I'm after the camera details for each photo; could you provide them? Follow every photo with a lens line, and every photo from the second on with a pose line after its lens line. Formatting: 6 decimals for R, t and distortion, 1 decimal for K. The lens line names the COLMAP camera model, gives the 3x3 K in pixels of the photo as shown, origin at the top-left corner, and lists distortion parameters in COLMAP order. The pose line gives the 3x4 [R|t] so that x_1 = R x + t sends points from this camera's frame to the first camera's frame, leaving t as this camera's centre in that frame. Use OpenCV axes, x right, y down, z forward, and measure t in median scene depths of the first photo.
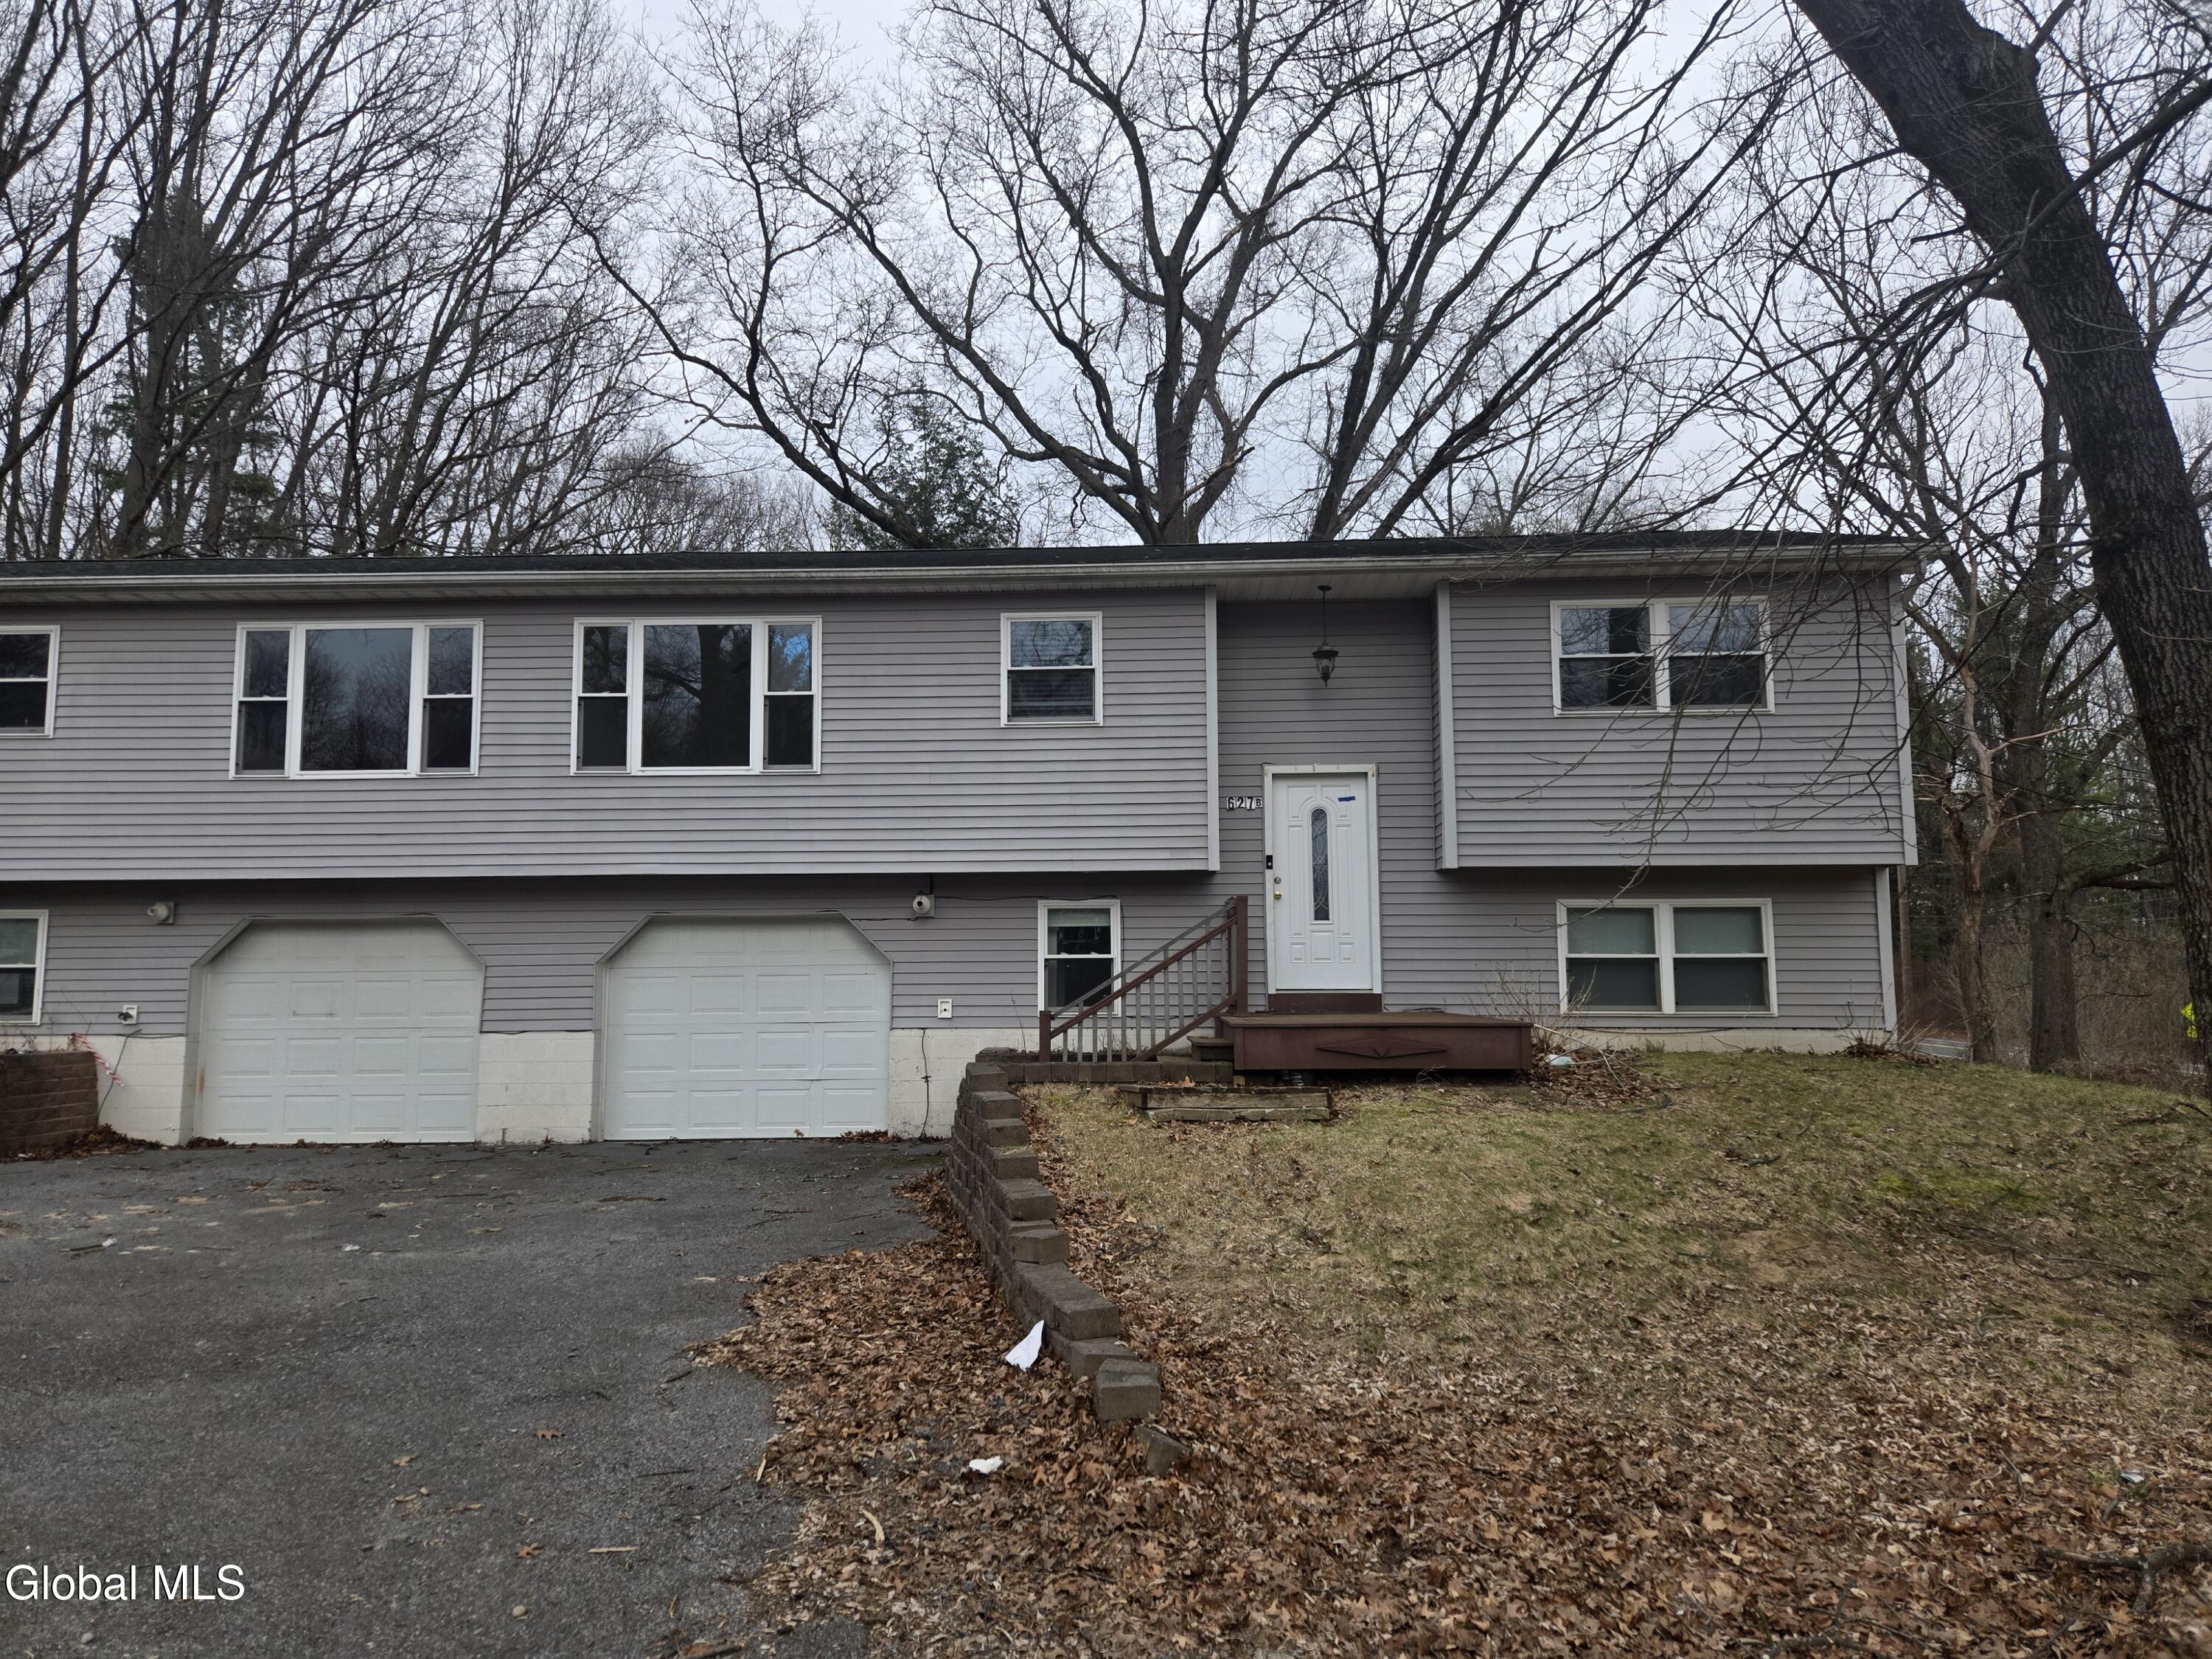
lens RADIAL K [[1500.0, 0, 1106.0], [0, 1500.0, 829.5], [0, 0, 1]] dist [0.077405, -0.066046]
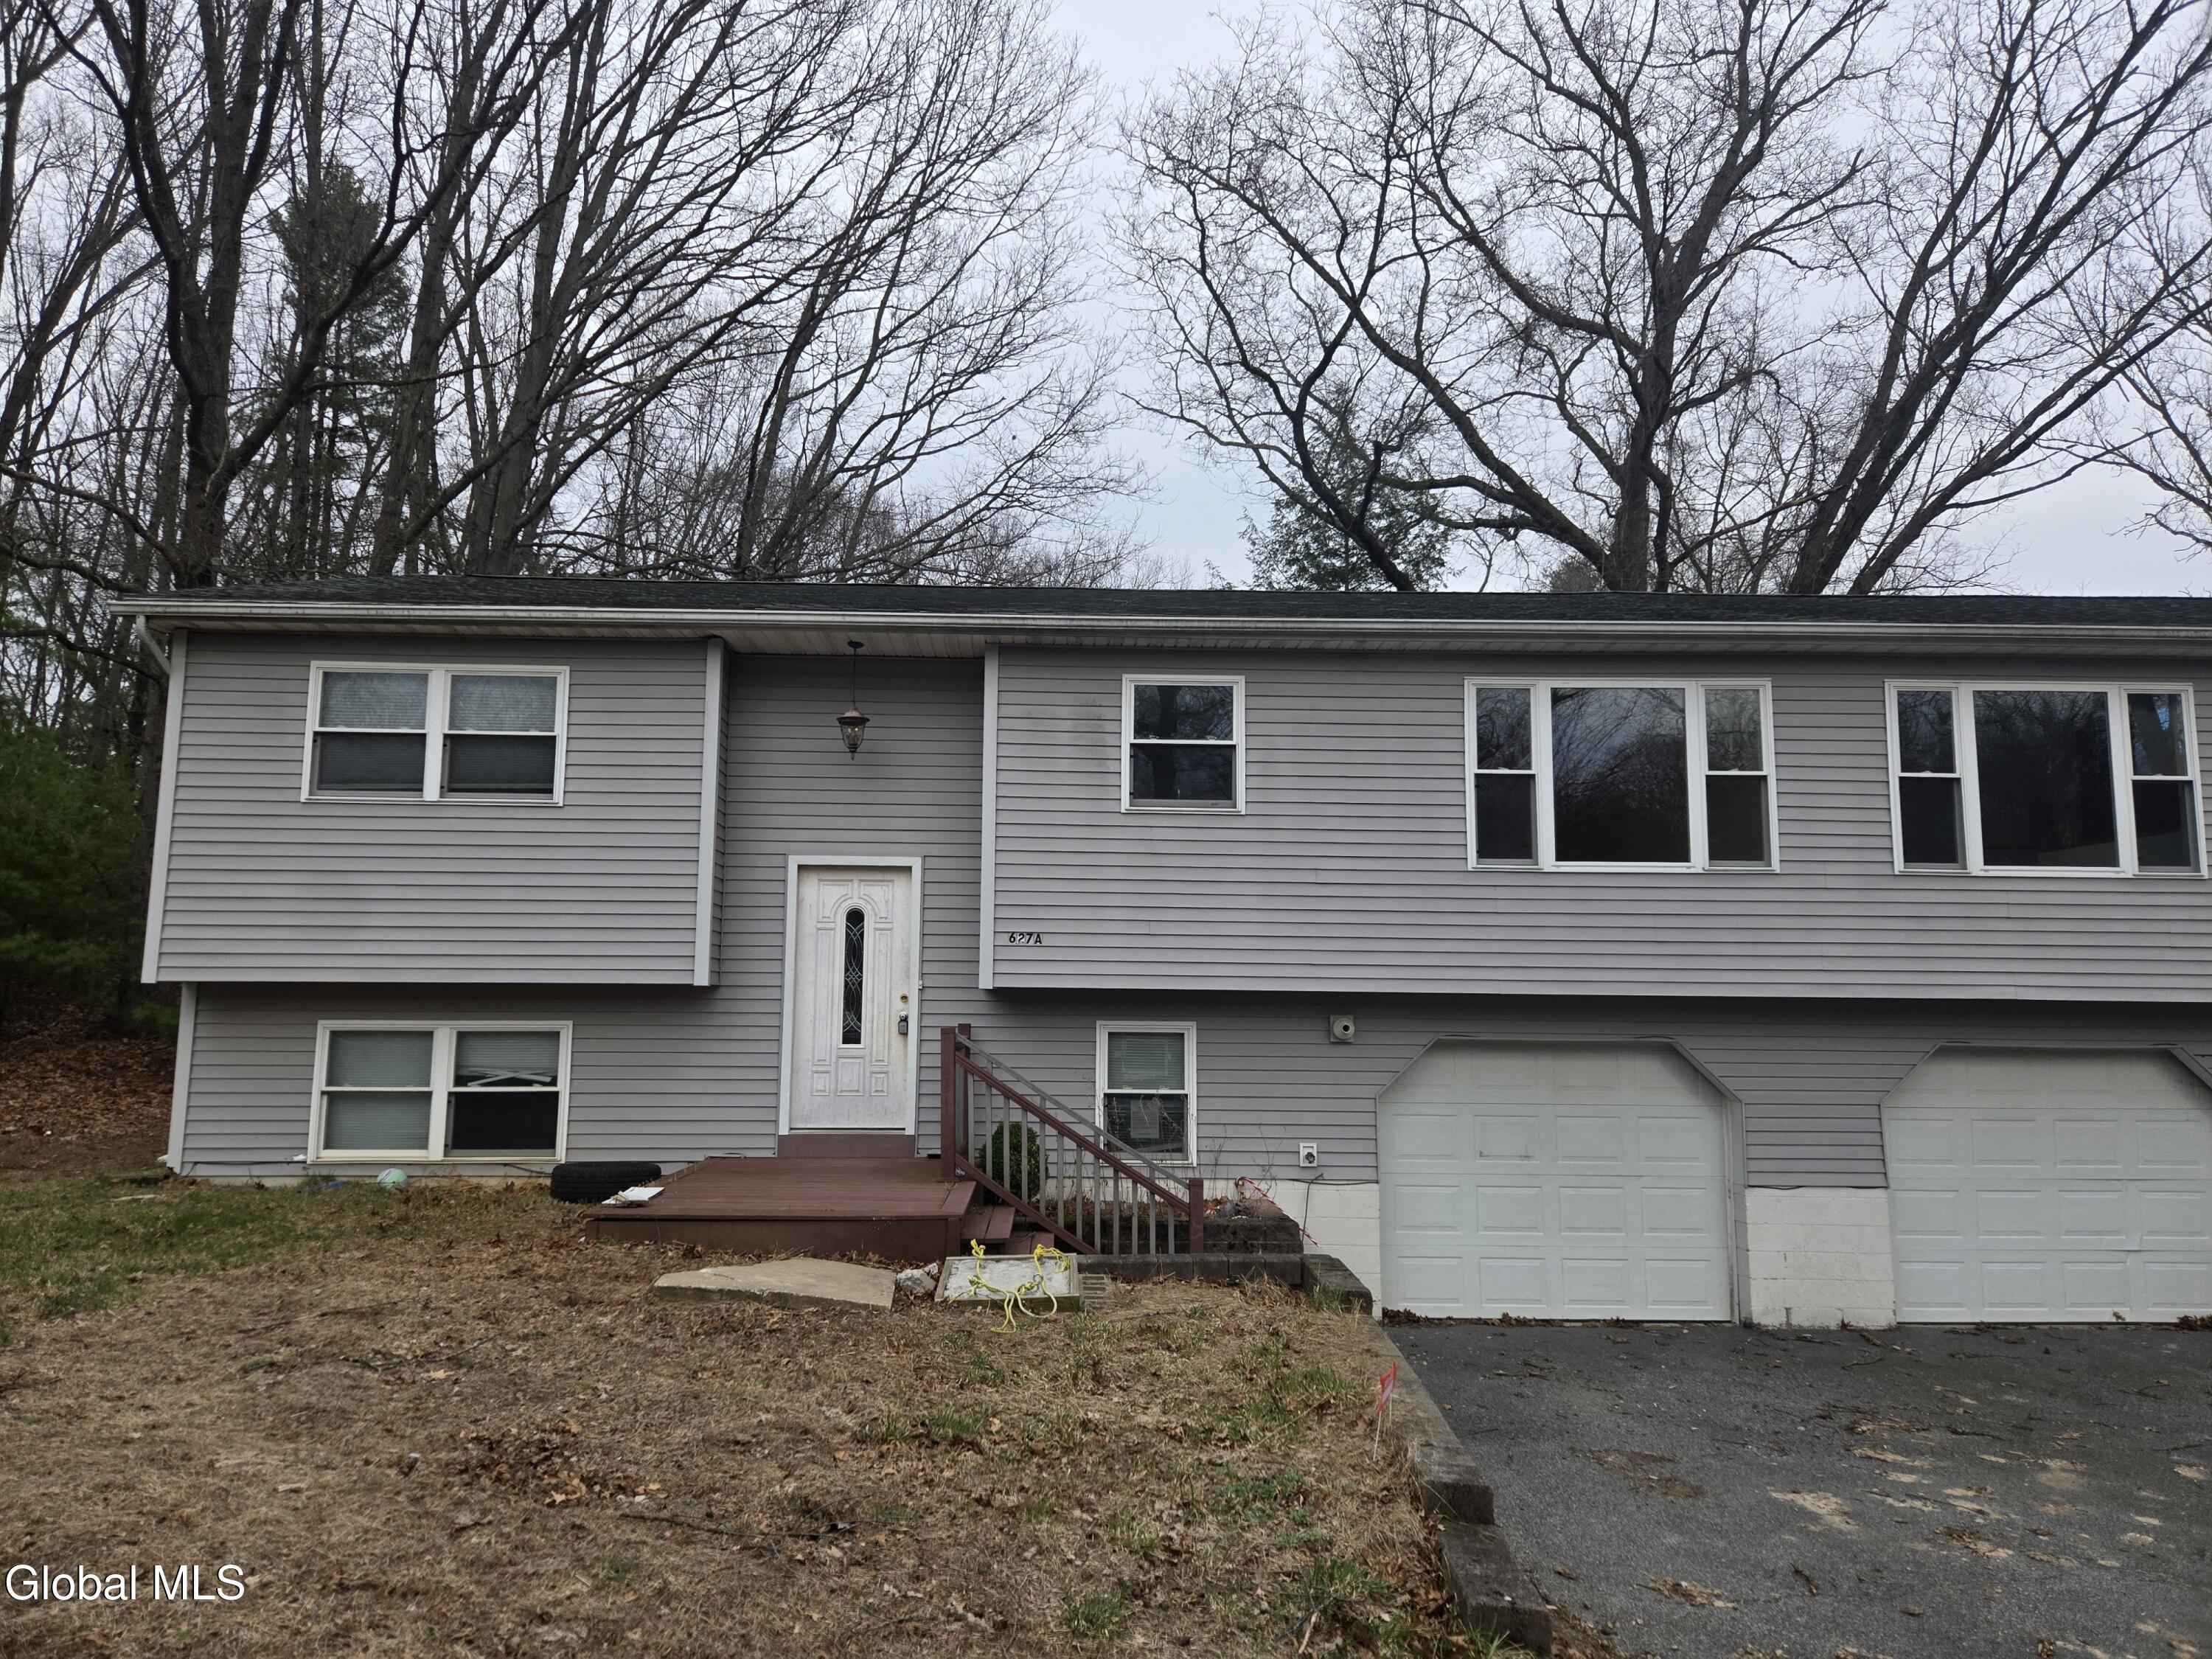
lens RADIAL K [[1532.4, 0, 1150.2], [0, 1532.4, 827.4], [0, 0, 1]] dist [0.074356, -0.078173]
pose [[0.997623, 0.021421, 0.065492, -0.797166], [-0.019986, 0.999547, -0.022491, -0.033711], [-0.065944, 0.021129, 0.997600, 0.191870]]
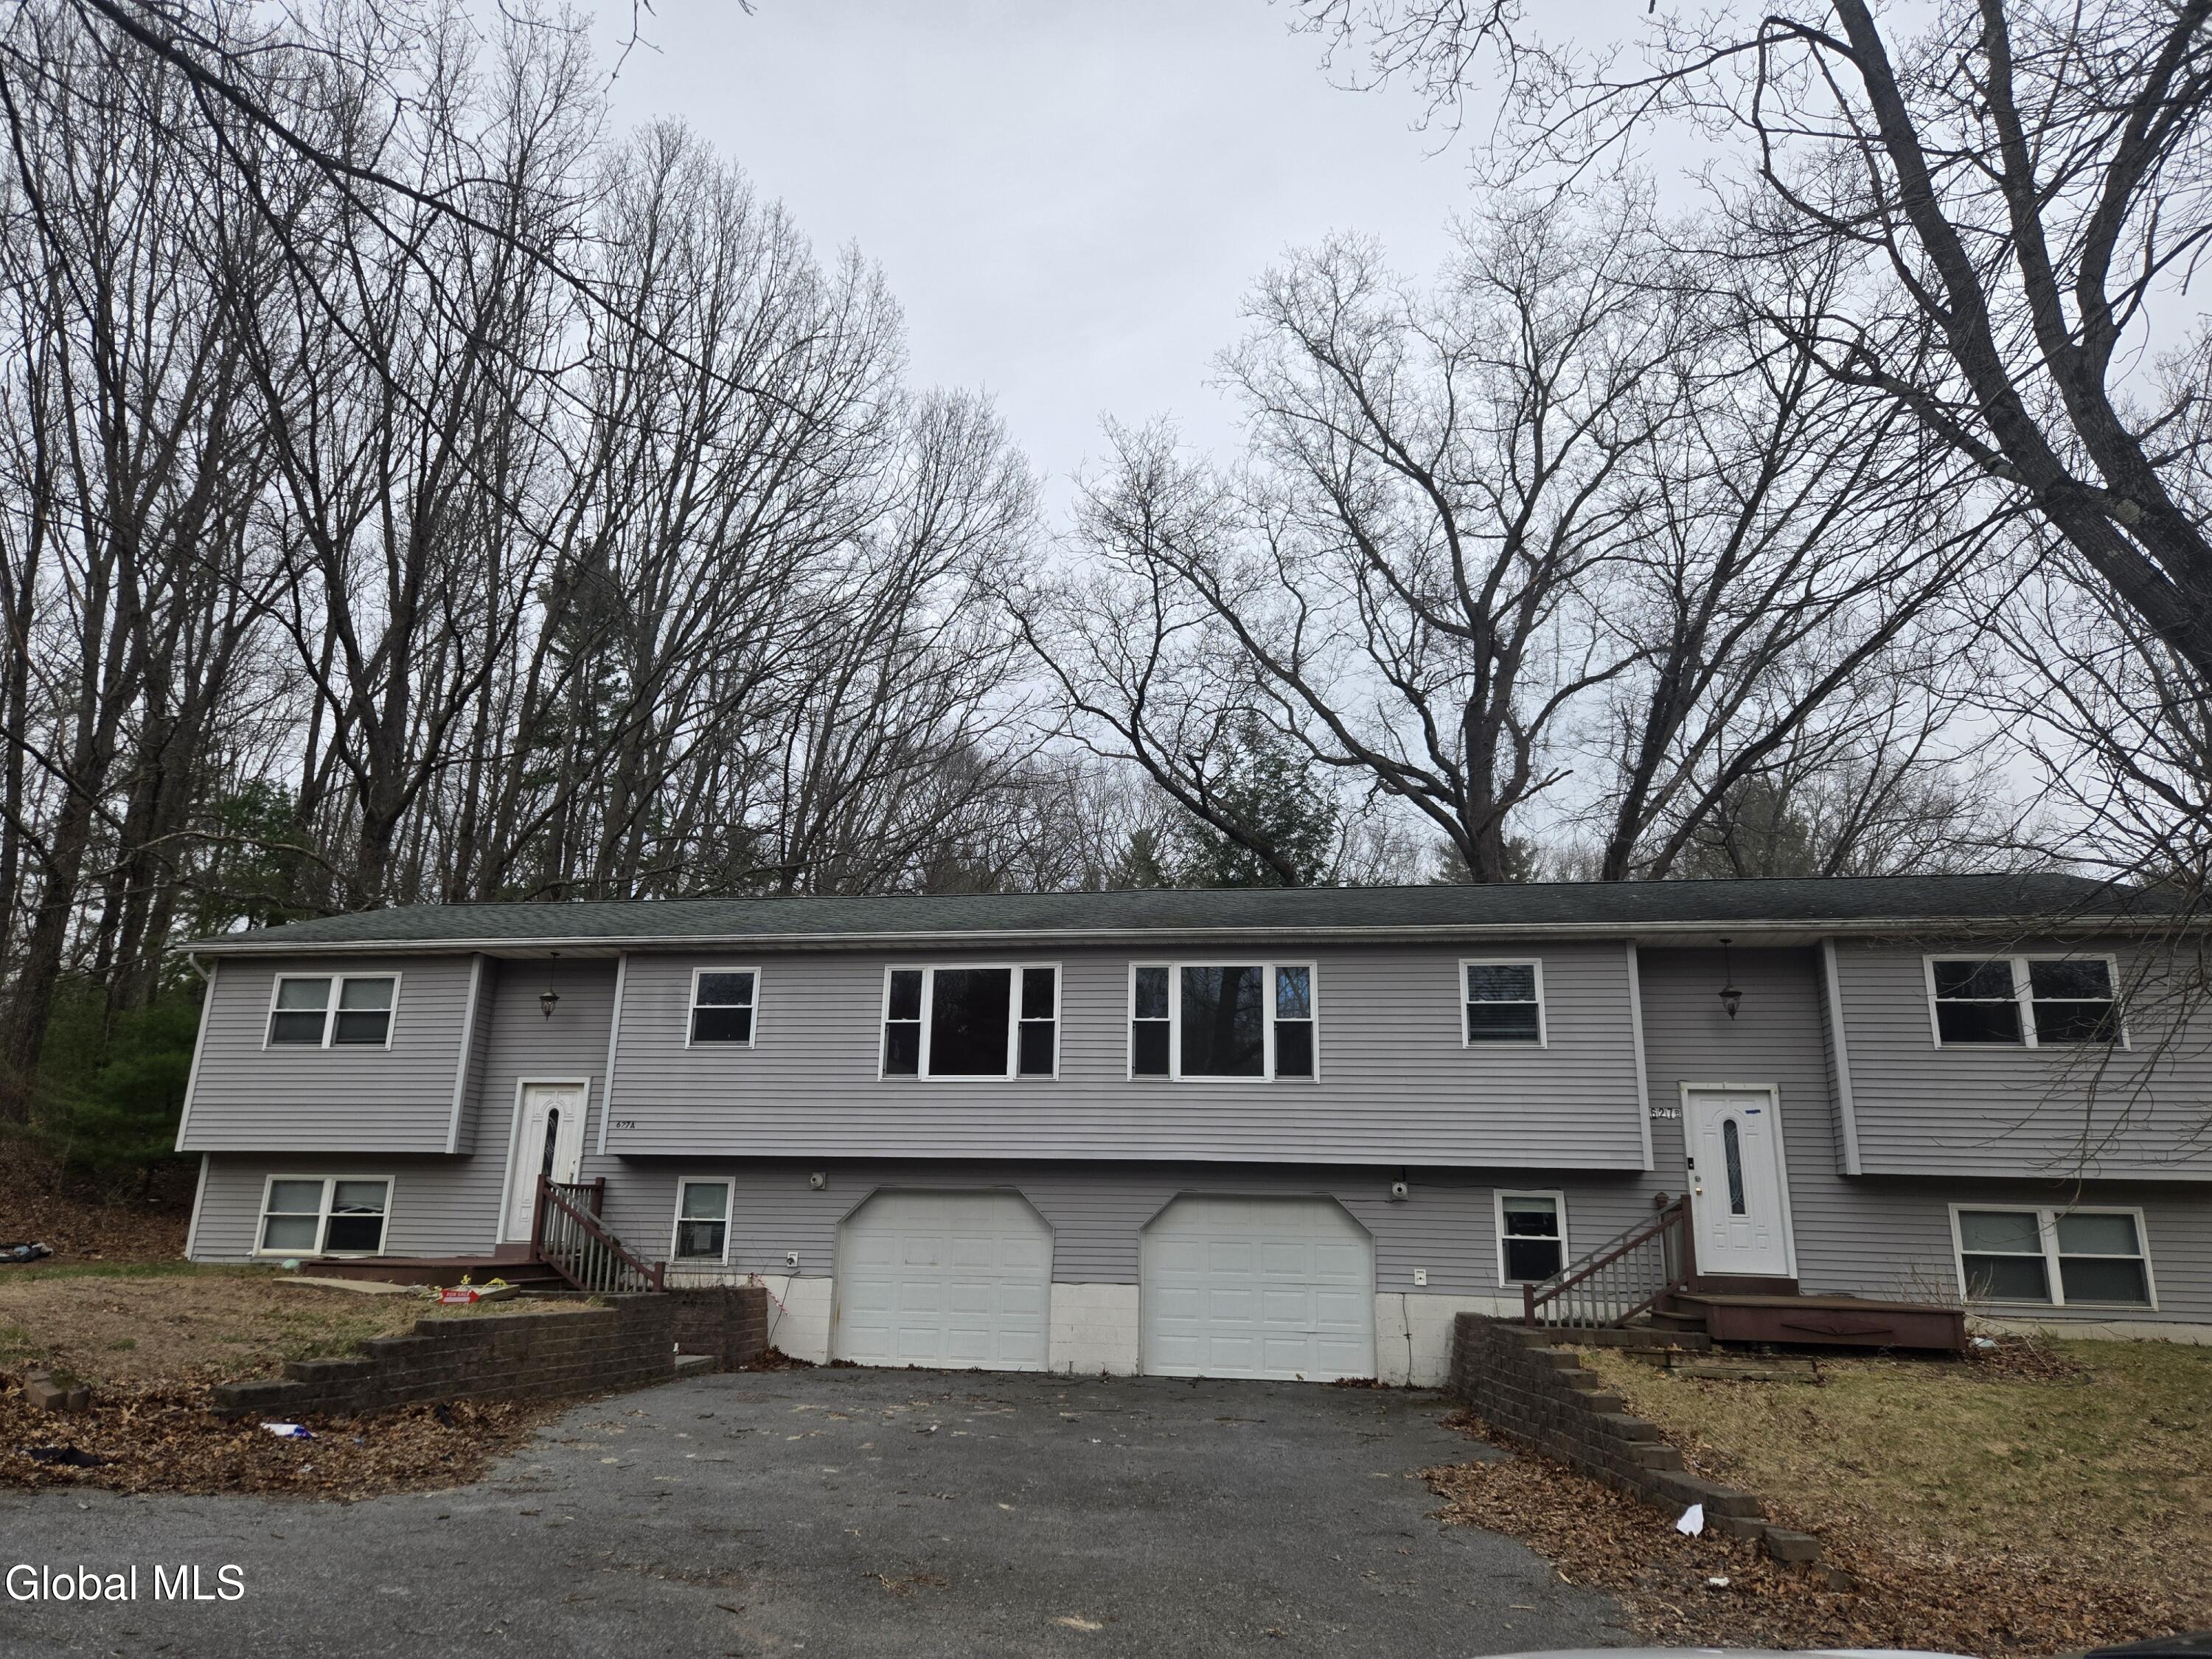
lens RADIAL K [[1500.0, 0, 1106.0], [0, 1500.0, 829.5], [0, 0, 1]] dist [0.077405, -0.066046]
pose [[0.990378, -0.009361, -0.138074, -0.187267], [-0.013190, 0.986783, -0.161512, -0.040089], [0.137761, 0.161779, 0.977164, -0.313912]]
